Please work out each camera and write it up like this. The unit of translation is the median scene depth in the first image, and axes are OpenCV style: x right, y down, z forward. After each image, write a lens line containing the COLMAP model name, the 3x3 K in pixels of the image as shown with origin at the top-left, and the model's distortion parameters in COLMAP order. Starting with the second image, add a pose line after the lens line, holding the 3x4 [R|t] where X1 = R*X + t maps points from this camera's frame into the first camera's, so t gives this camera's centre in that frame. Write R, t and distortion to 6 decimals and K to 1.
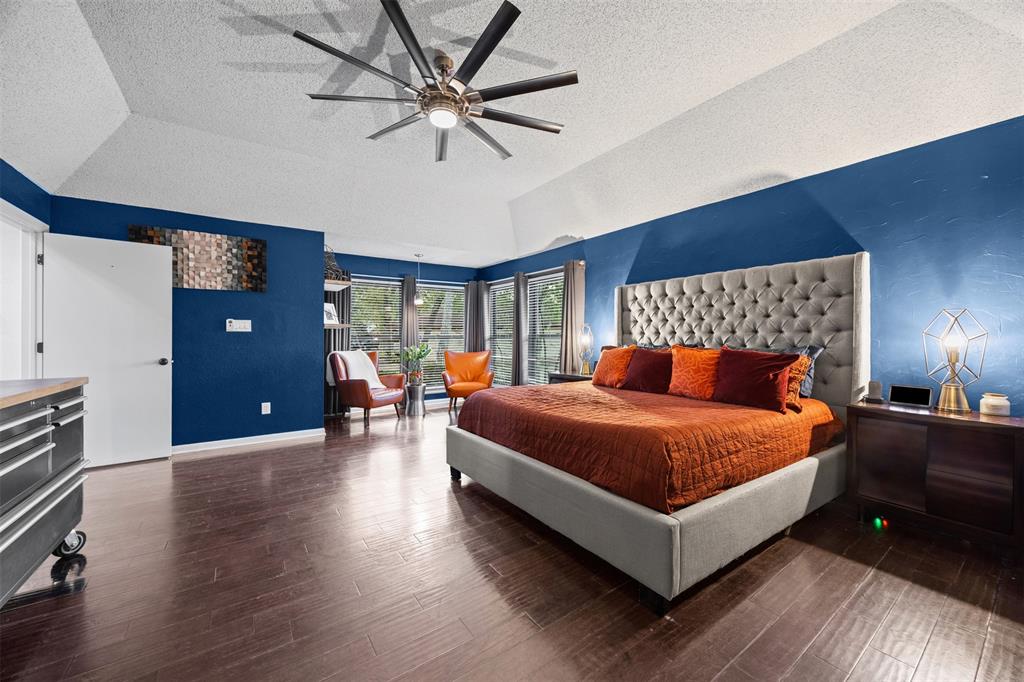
lens RADIAL K [[390.5, 0, 512.3], [0, 390.5, 337.8], [0, 0, 1]] dist [-0.000881, -0.000071]
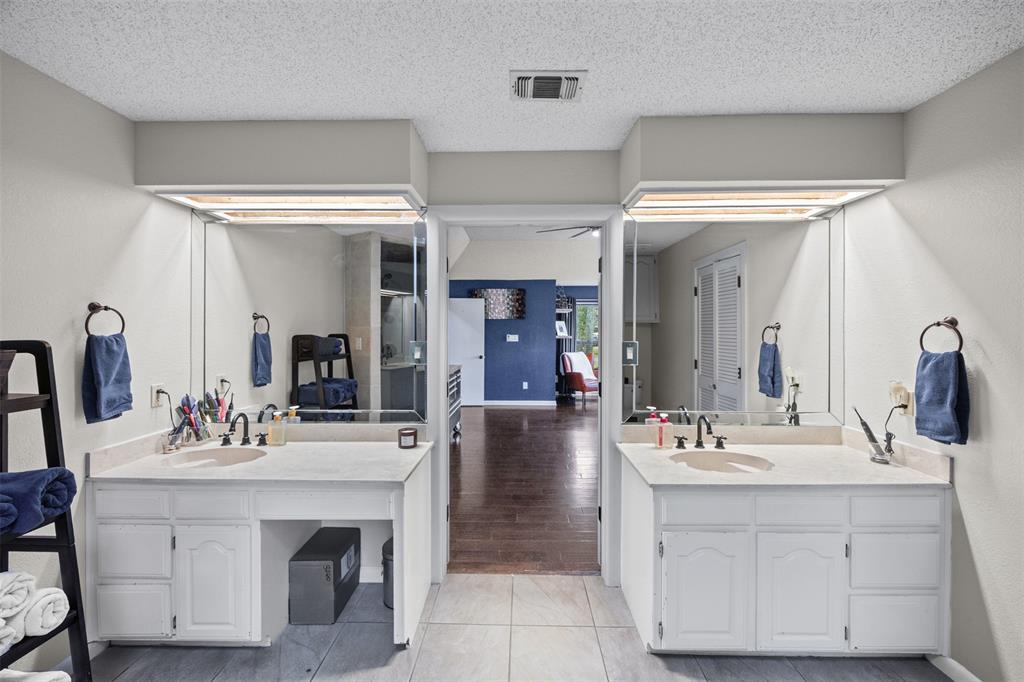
lens RADIAL K [[390.5, 0, 512.3], [0, 390.5, 337.8], [0, 0, 1]] dist [-0.000881, -0.000071]
pose [[0.807920, 0.009813, -0.589210, 0.346008], [-0.000602, 0.999875, 0.015827, -0.060081], [0.589292, -0.012432, 0.807825, -0.437602]]
